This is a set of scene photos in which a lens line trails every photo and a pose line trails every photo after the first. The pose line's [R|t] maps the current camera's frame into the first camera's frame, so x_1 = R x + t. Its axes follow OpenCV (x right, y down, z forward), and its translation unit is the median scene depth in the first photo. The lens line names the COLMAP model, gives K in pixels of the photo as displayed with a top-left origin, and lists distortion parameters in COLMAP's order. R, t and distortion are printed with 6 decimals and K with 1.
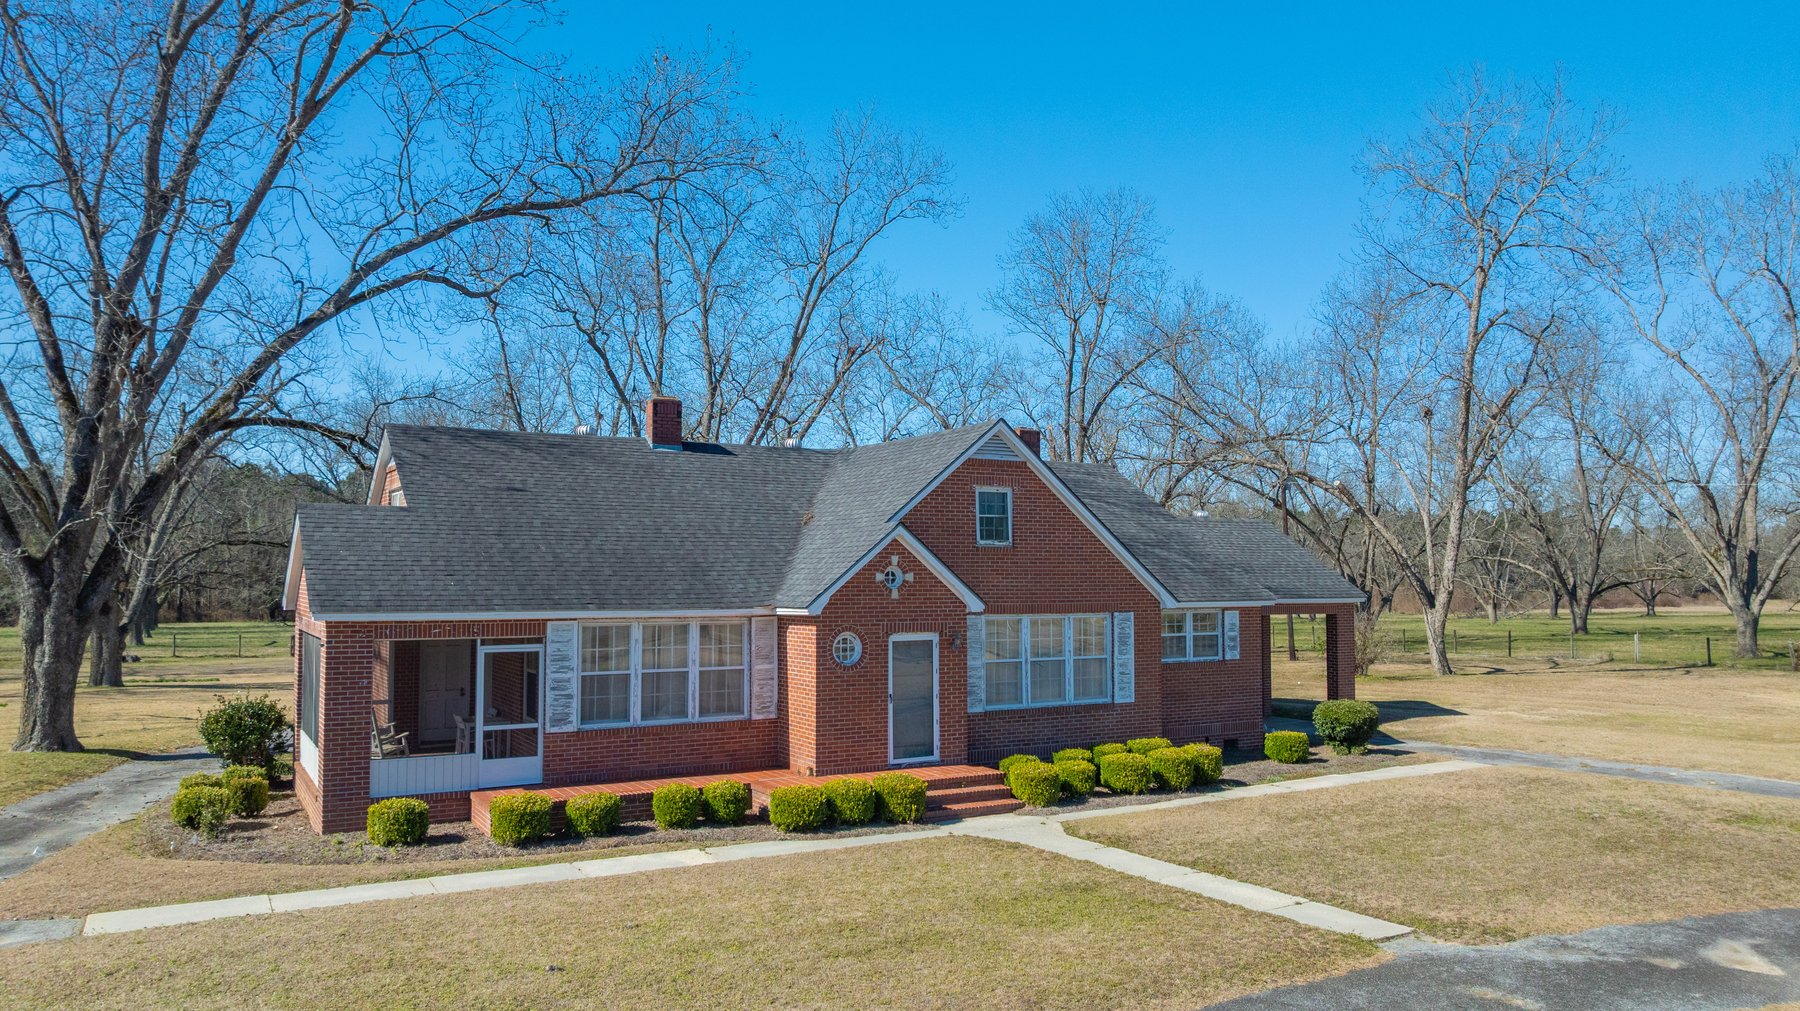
lens RADIAL K [[1261.9, 0, 900.9], [0, 1261.9, 500.3], [0, 0, 1]] dist [-0.027992, 0.024344]
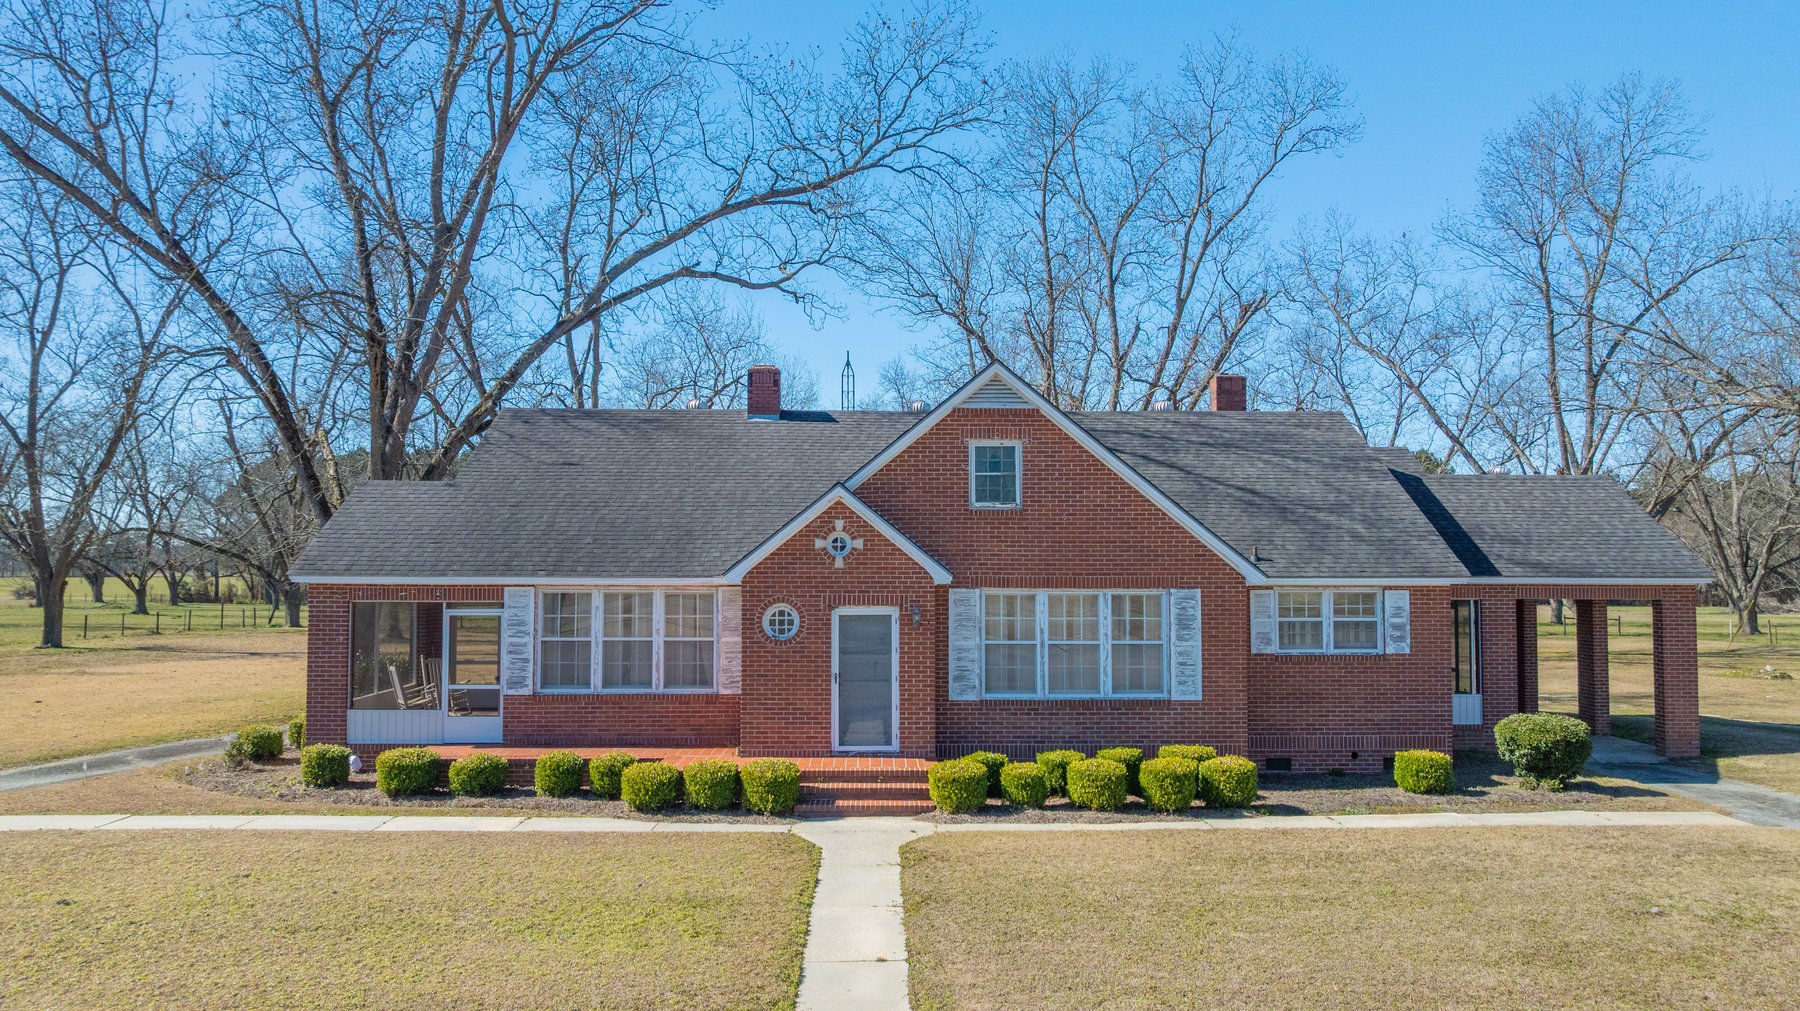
lens RADIAL K [[1261.9, 0, 906.7], [0, 1261.9, 502.1], [0, 0, 1]] dist [-0.027992, 0.024344]
pose [[0.874628, -0.022656, -0.484264, 0.434979], [0.027281, 0.999625, 0.002507, 0.027592], [0.484026, -0.015404, 0.874918, 0.216370]]
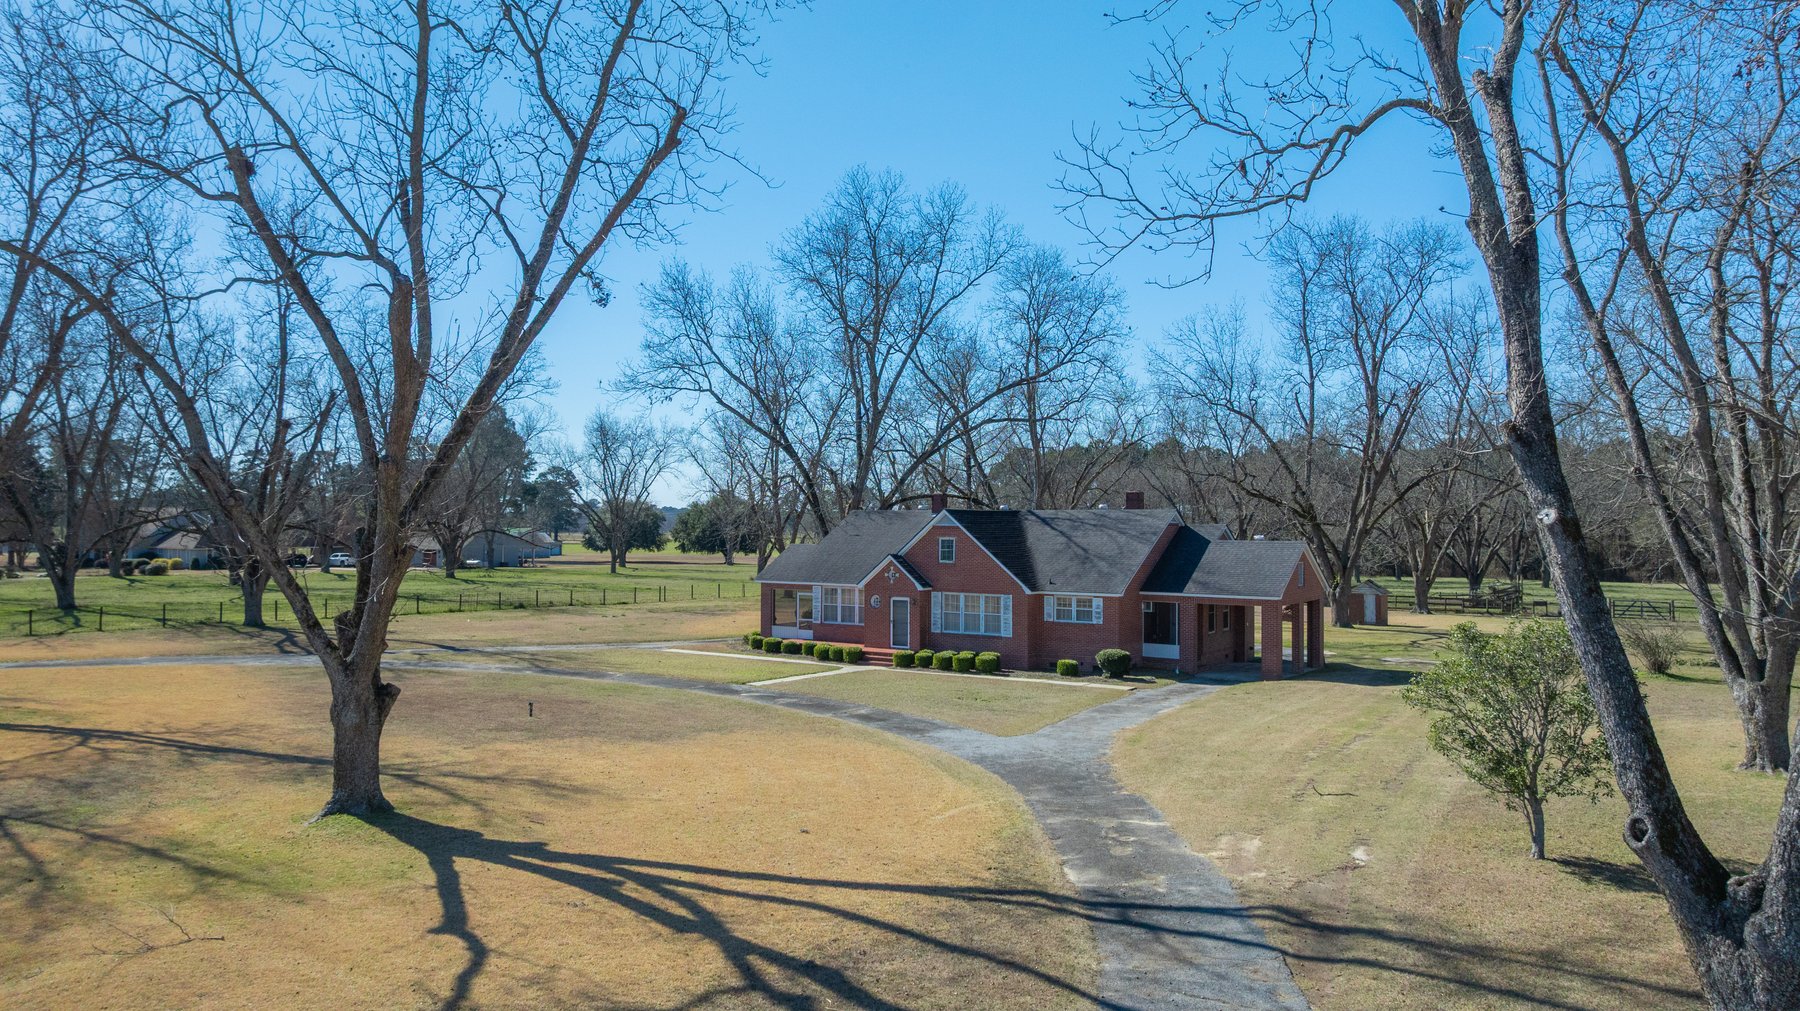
lens RADIAL K [[1261.9, 0, 906.0], [0, 1261.9, 499.3], [0, 0, 1]] dist [-0.027992, 0.024344]
pose [[0.433176, -0.015210, -0.901181, 2.133228], [0.049708, 0.998739, 0.007037, -0.100926], [0.899938, -0.047844, 0.433385, -0.074258]]
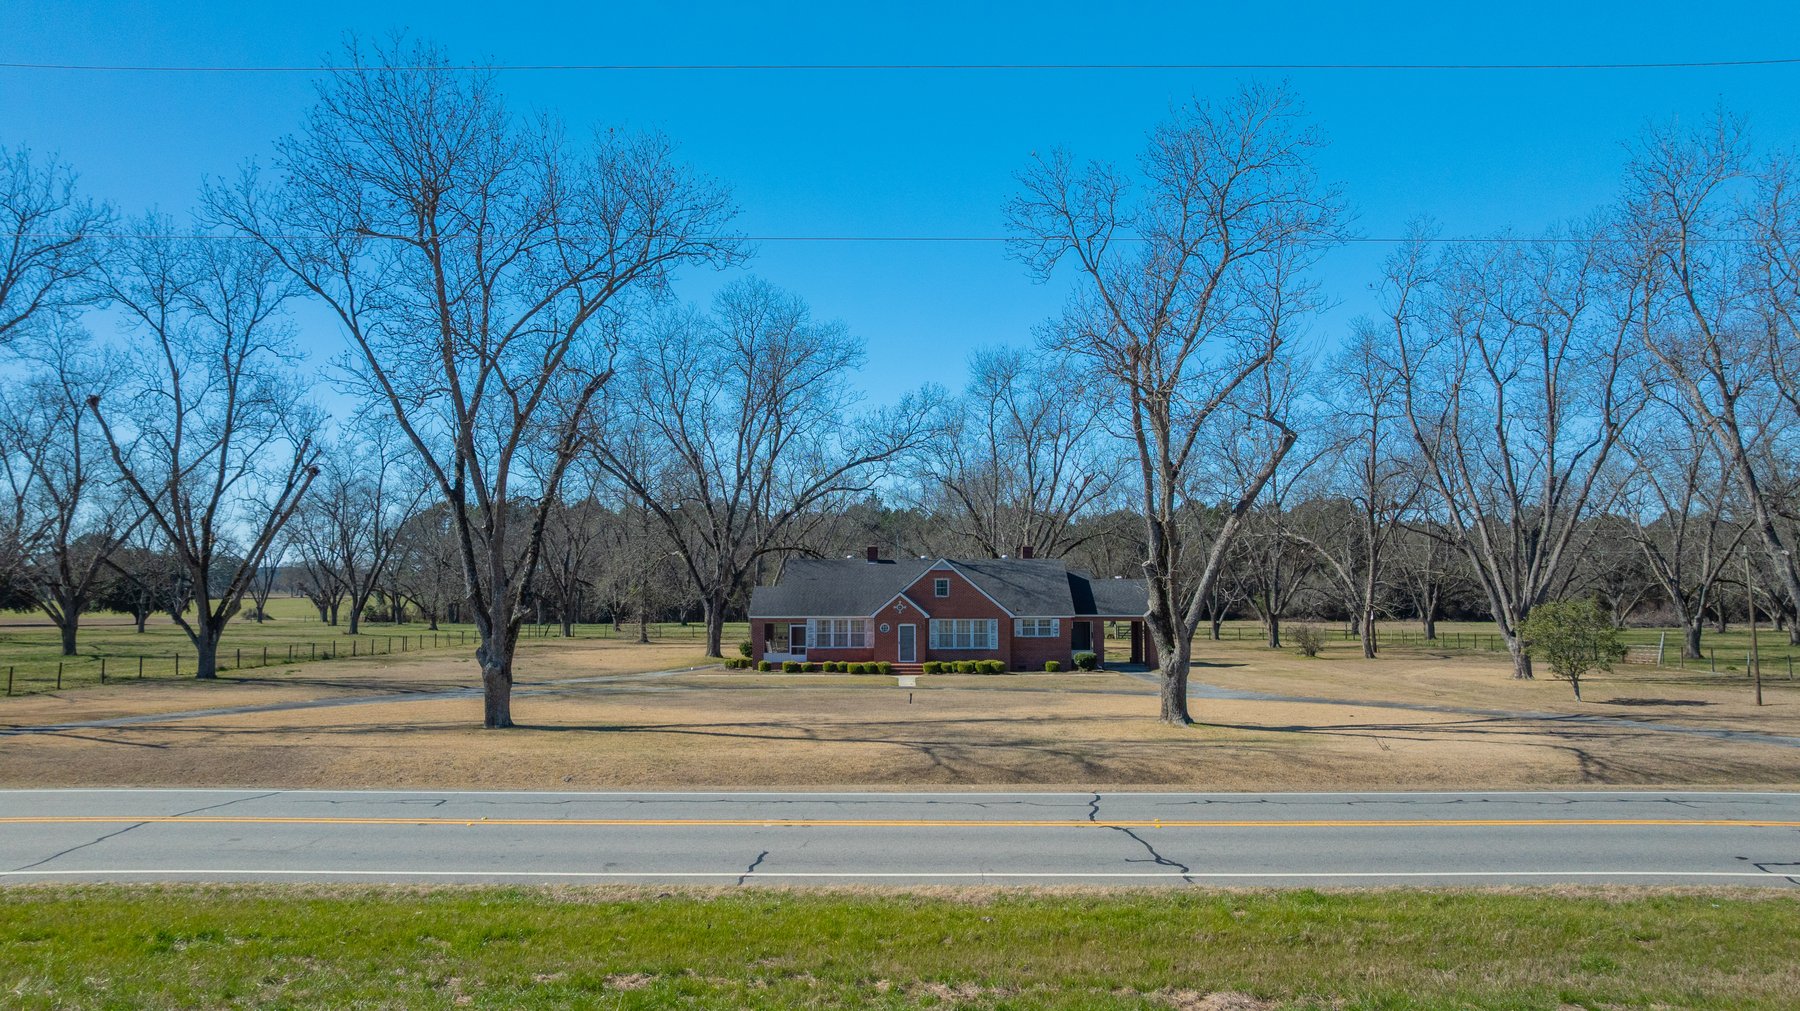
lens RADIAL K [[1261.9, 0, 896.5], [0, 1261.9, 506.8], [0, 0, 1]] dist [-0.027992, 0.024344]
pose [[0.859528, -0.031609, -0.510110, 1.591728], [0.031839, 0.999459, -0.008283, -0.167458], [0.510096, -0.009122, 0.860069, -1.774756]]
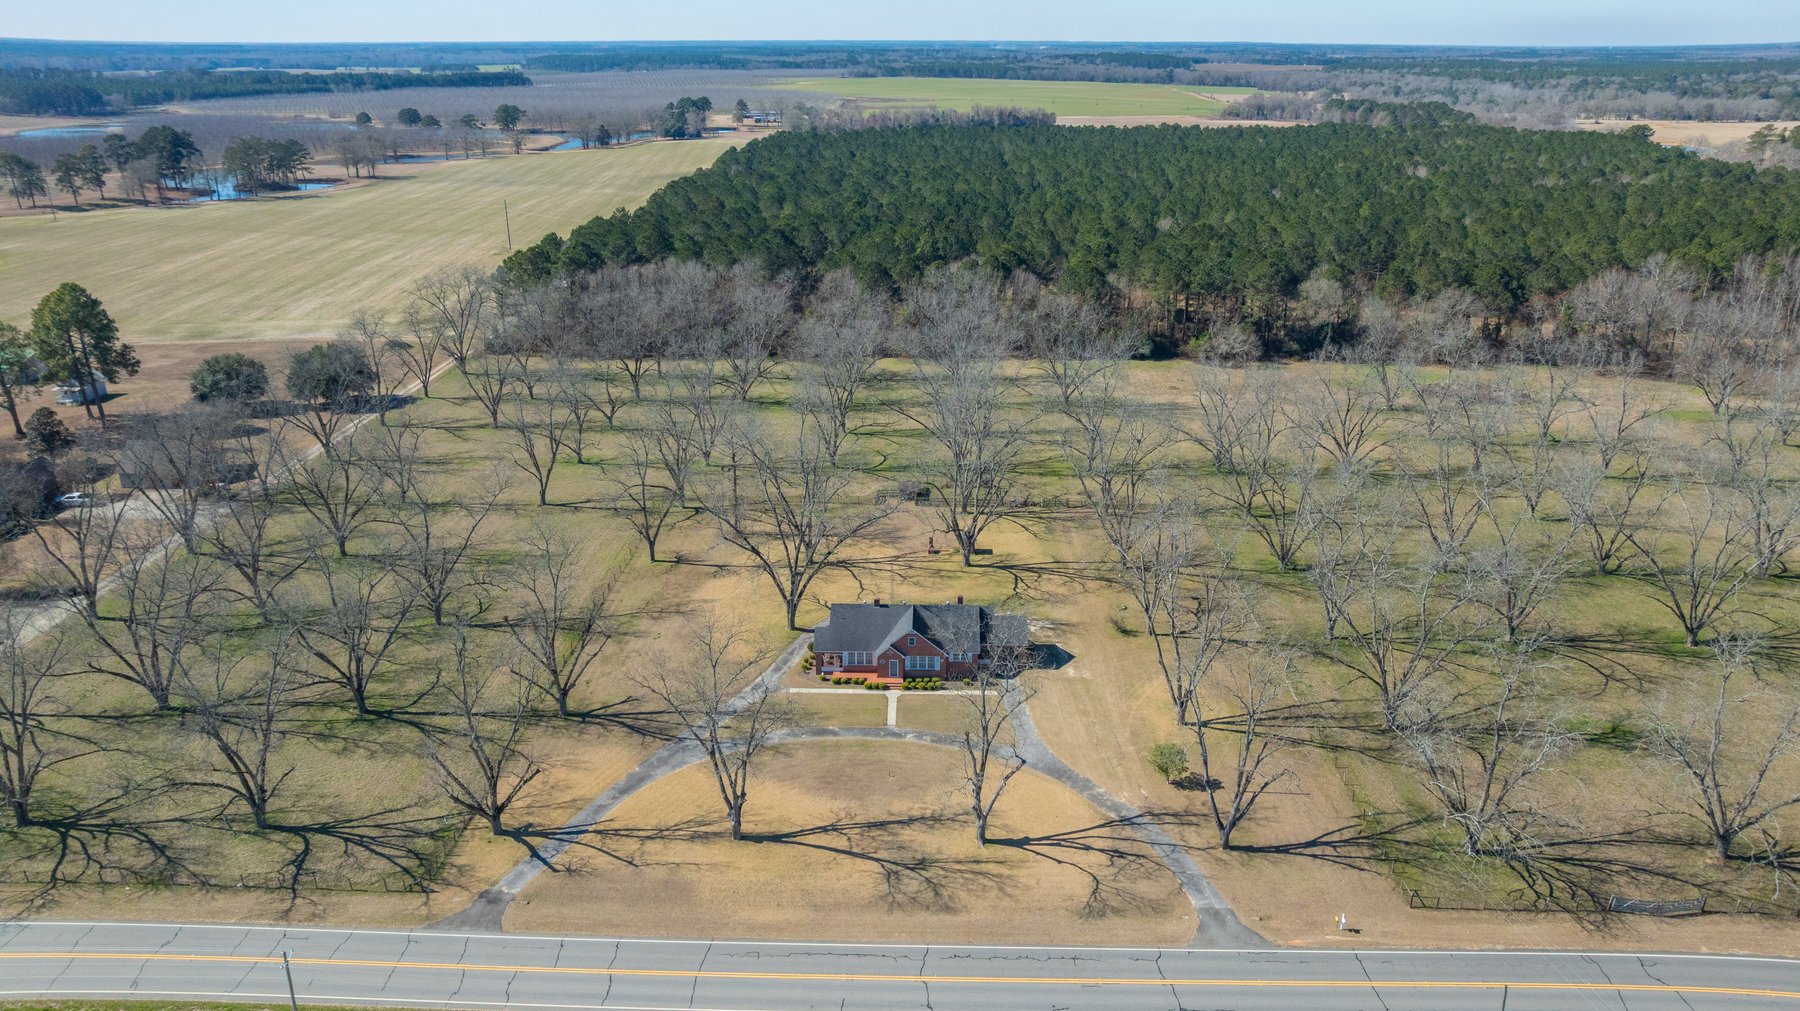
lens RADIAL K [[1261.9, 0, 896.3], [0, 1261.9, 505.9], [0, 0, 1]] dist [-0.027992, 0.024344]
pose [[0.848398, 0.177410, -0.498744, 2.980789], [0.037832, 0.919437, 0.391412, -3.028122], [0.528005, -0.350942, 0.773337, -3.600372]]
